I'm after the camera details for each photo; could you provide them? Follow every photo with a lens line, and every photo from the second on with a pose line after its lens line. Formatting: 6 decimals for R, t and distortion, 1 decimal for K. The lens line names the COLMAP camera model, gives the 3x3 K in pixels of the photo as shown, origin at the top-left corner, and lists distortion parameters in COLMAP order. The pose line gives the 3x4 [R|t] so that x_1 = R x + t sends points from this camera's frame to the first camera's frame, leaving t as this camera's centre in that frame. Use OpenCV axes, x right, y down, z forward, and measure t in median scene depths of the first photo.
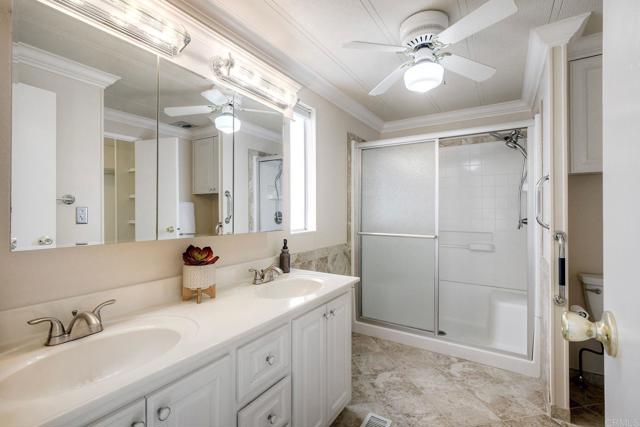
lens RADIAL K [[285.3, 0, 321.8], [0, 285.3, 211.0], [0, 0, 1]] dist [0.005069, 0.000304]
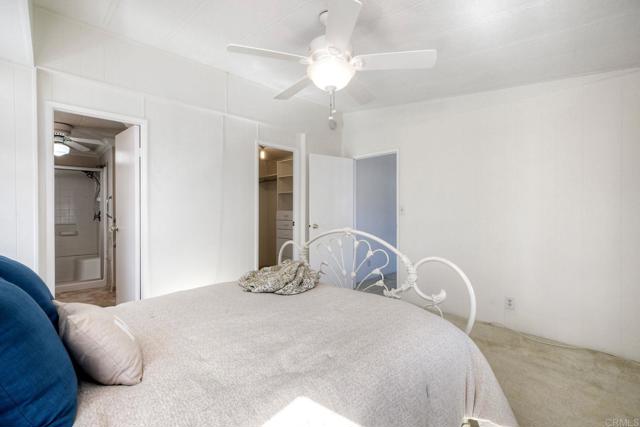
lens RADIAL K [[285.3, 0, 322.3], [0, 285.3, 212.6], [0, 0, 1]] dist [0.005069, 0.000304]
pose [[0.241608, -0.003674, 0.970367, -0.935373], [-0.001794, 0.999989, 0.004233, 0.000562], [-0.970372, -0.002764, 0.241599, -1.100238]]
